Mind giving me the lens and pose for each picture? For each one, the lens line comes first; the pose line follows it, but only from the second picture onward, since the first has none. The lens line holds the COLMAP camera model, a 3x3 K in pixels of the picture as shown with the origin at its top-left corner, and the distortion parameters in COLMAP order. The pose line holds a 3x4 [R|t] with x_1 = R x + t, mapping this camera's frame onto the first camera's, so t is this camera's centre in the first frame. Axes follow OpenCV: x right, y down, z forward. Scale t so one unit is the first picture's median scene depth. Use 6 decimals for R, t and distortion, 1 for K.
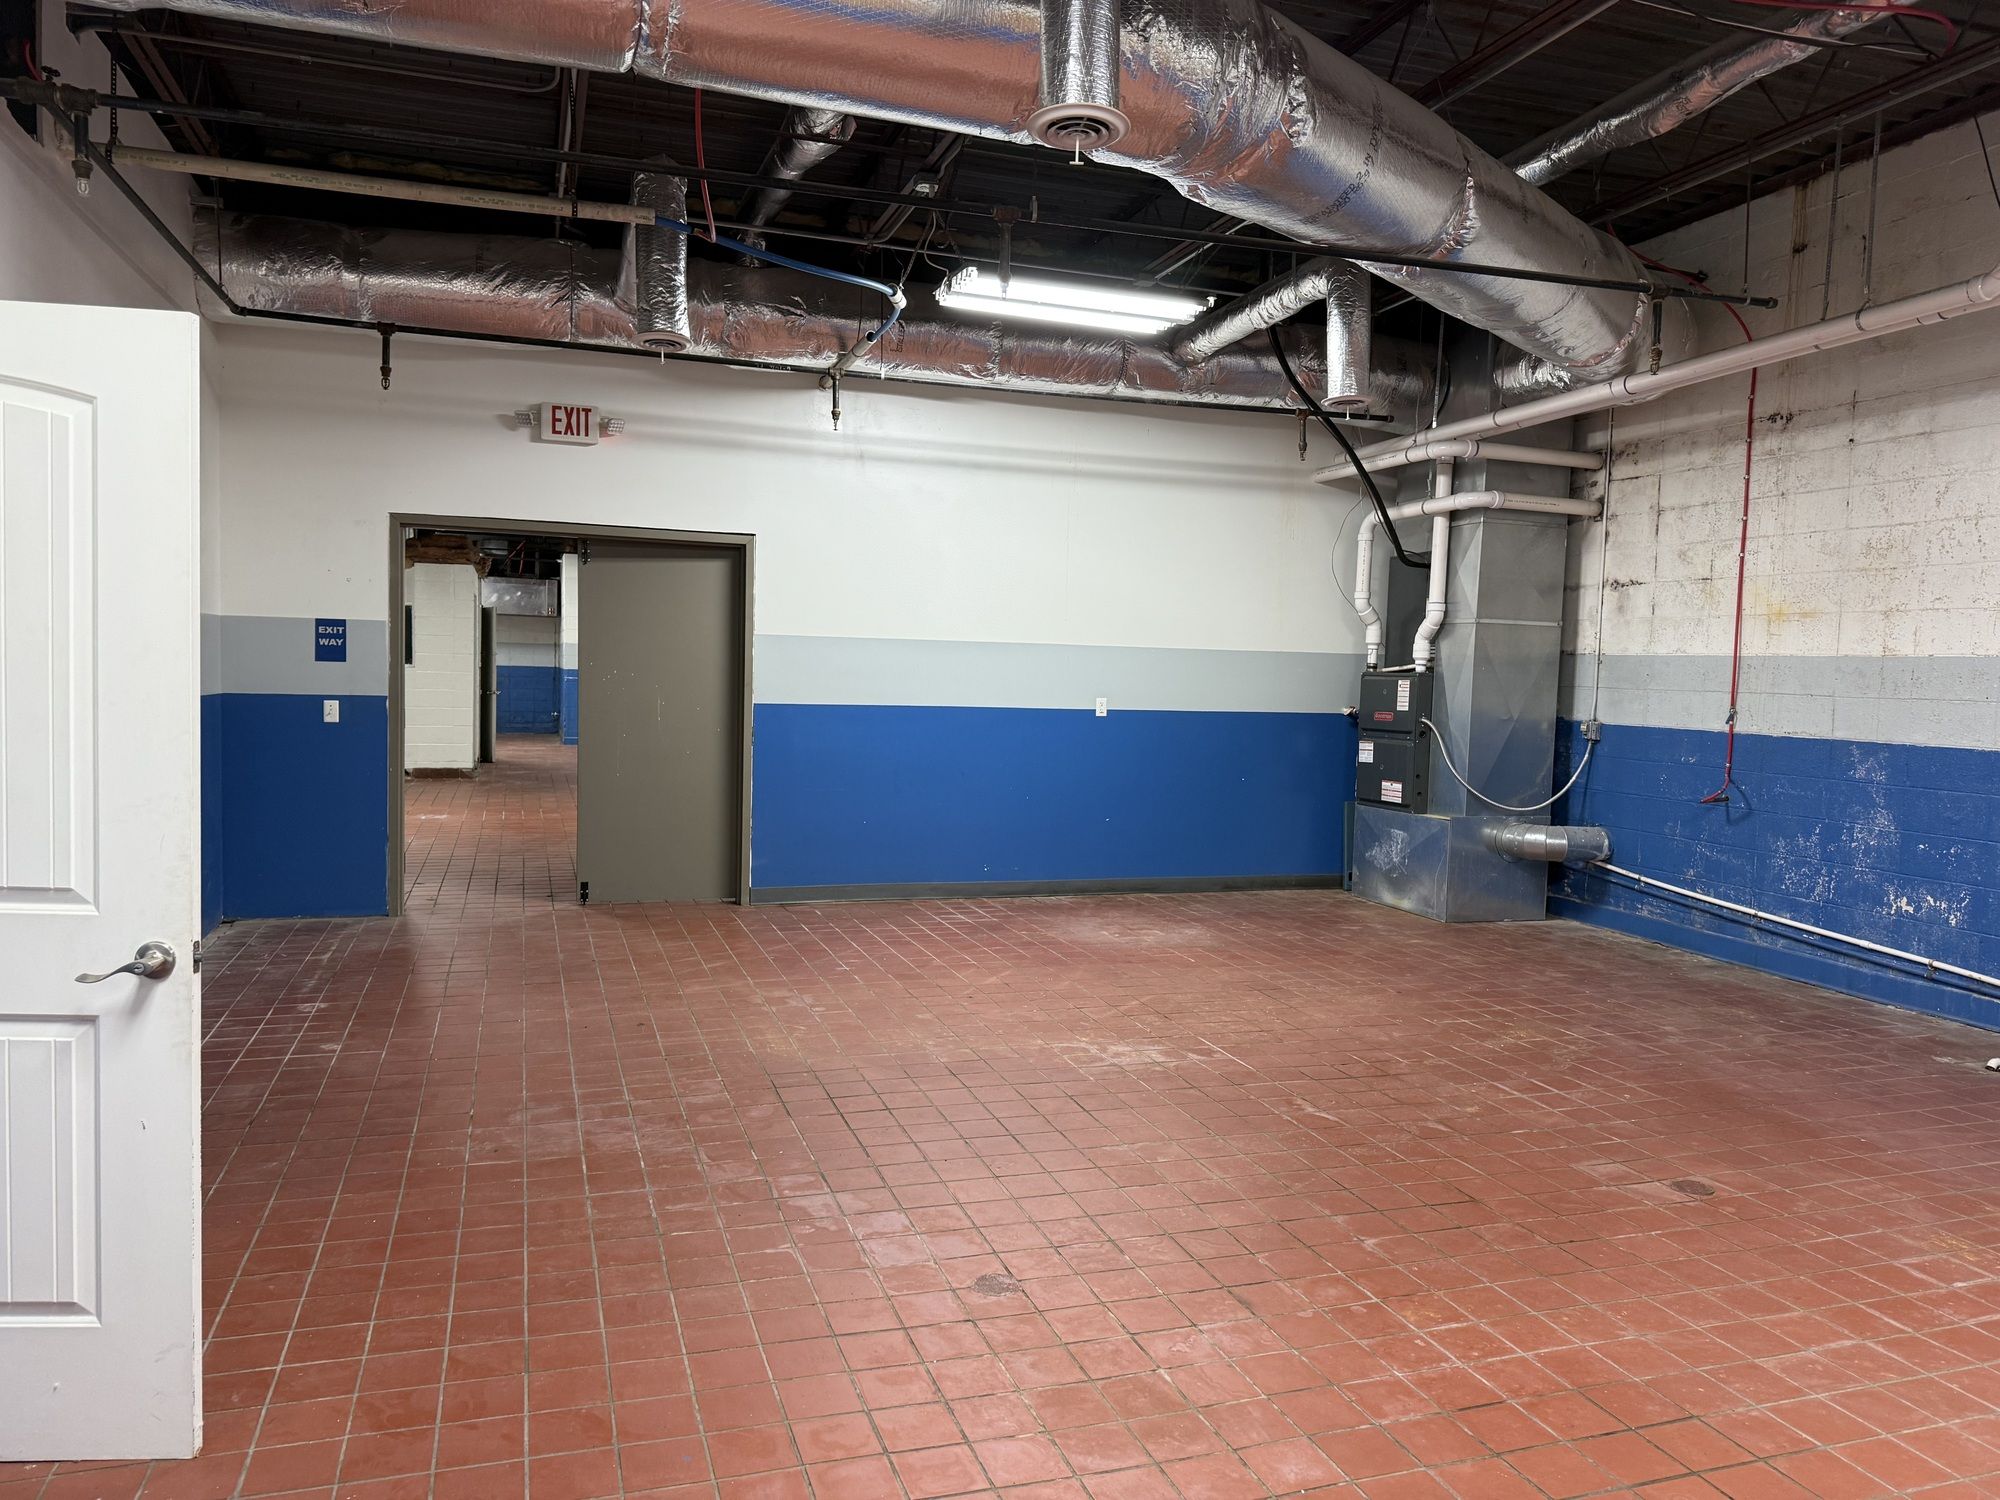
lens RADIAL K [[1394.4, 0, 985.2], [0, 1394.4, 743.0], [0, 0, 1]] dist [-0.008569, -0.003044]
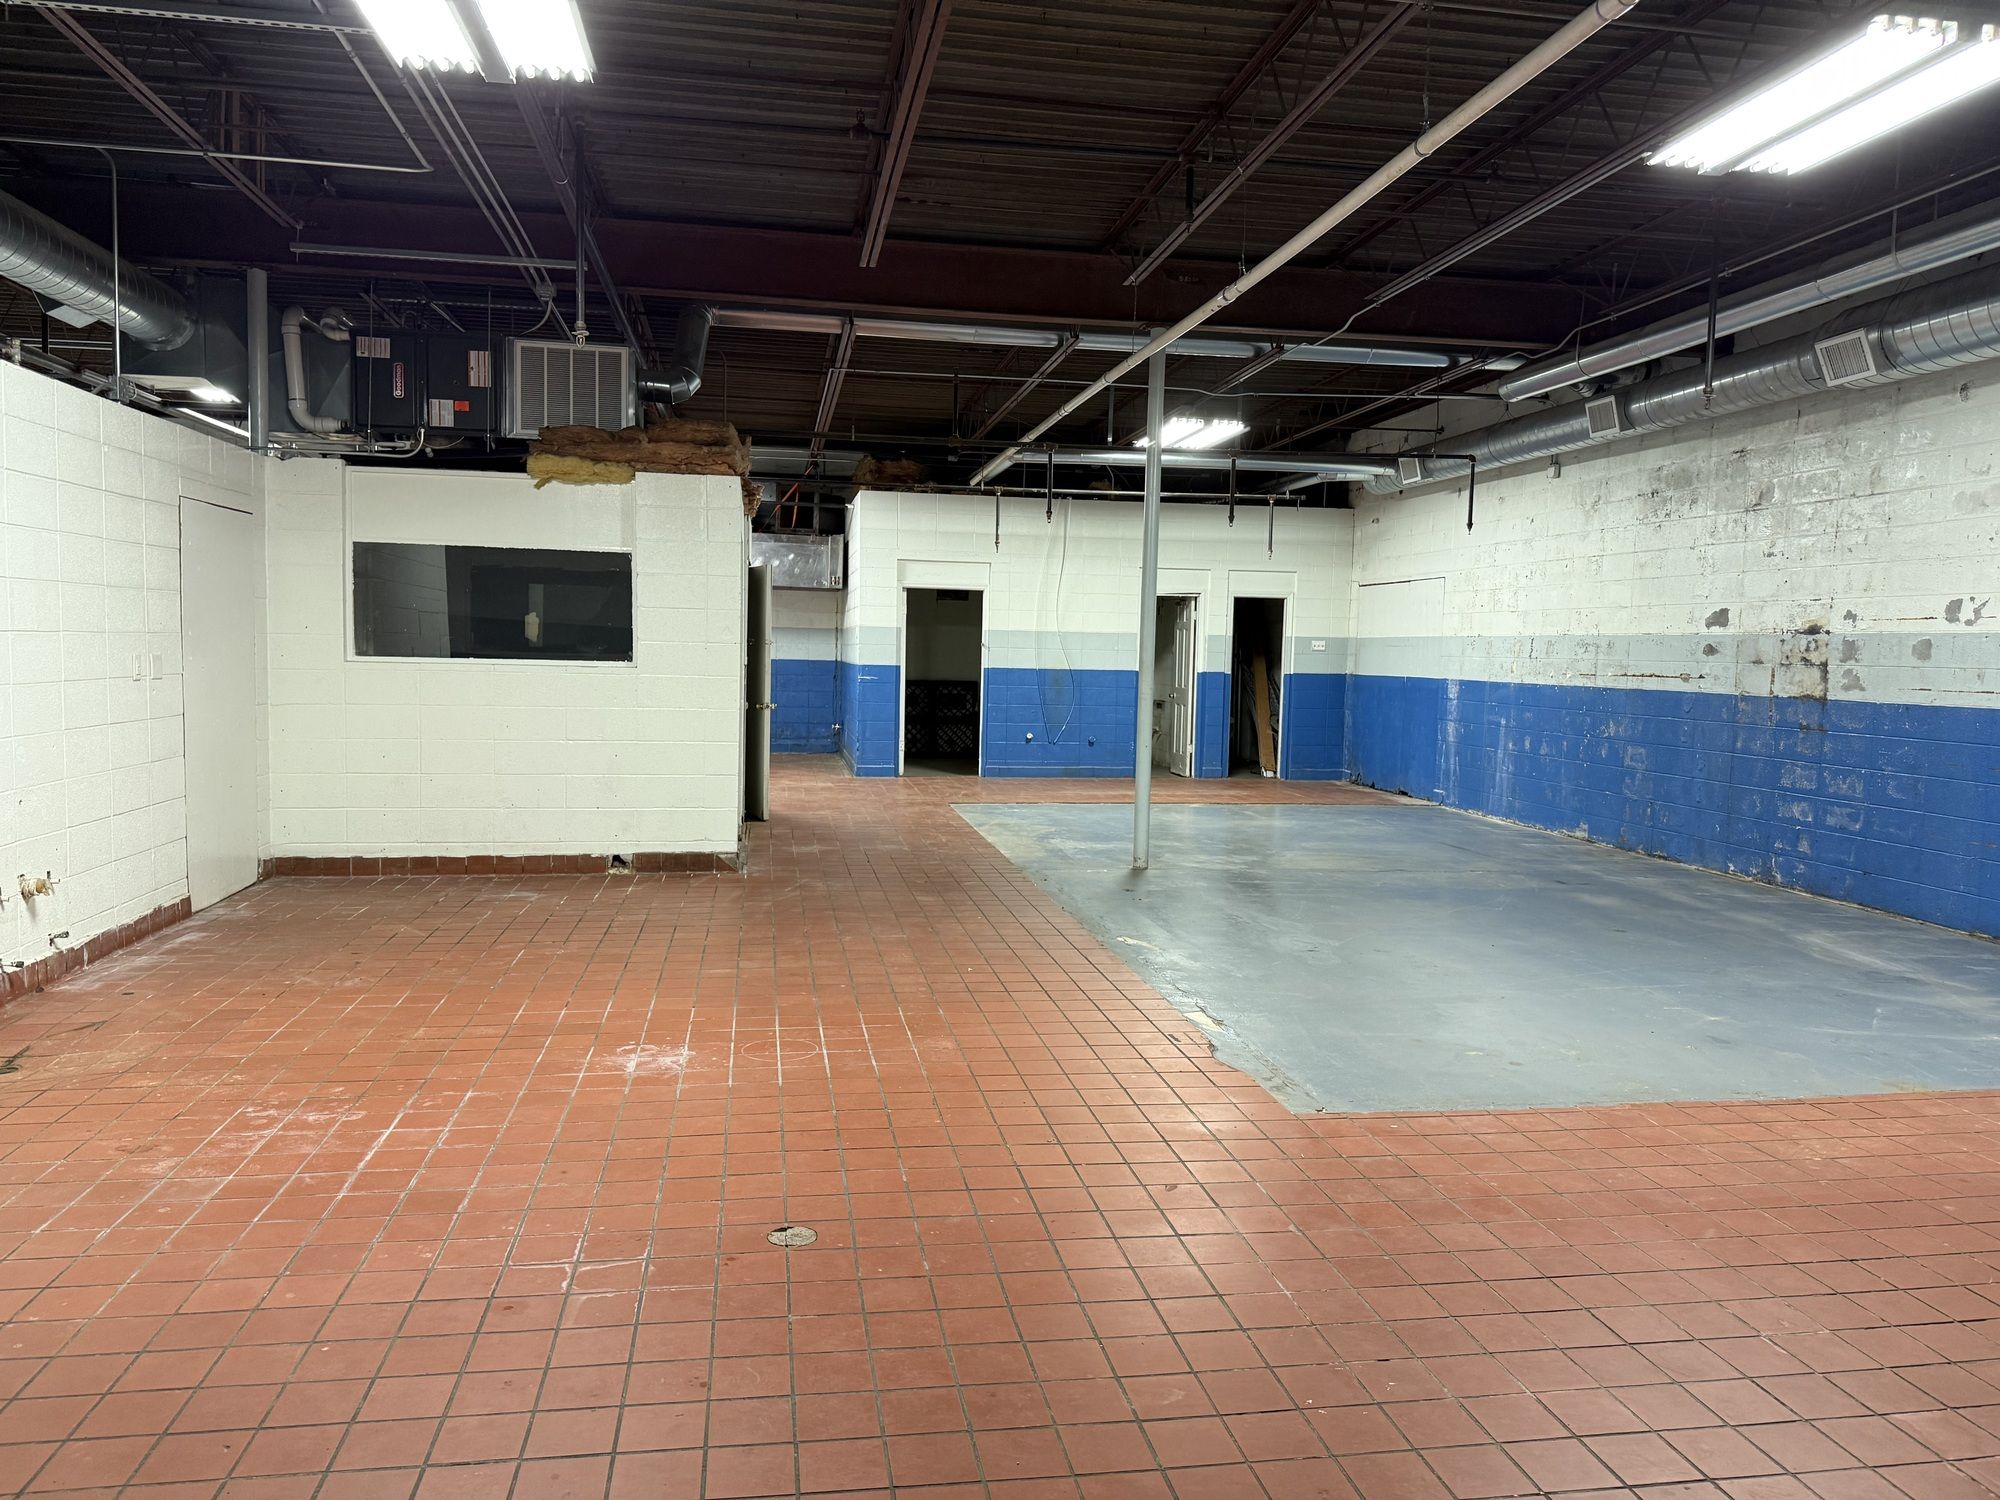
lens RADIAL K [[1394.4, 0, 985.2], [0, 1394.4, 743.0], [0, 0, 1]] dist [-0.008569, -0.003044]
pose [[0.986806, 0.004988, -0.161829, -0.157688], [-0.003587, 0.999954, 0.008950, -0.025111], [0.161866, -0.008251, 0.986778, 0.408398]]
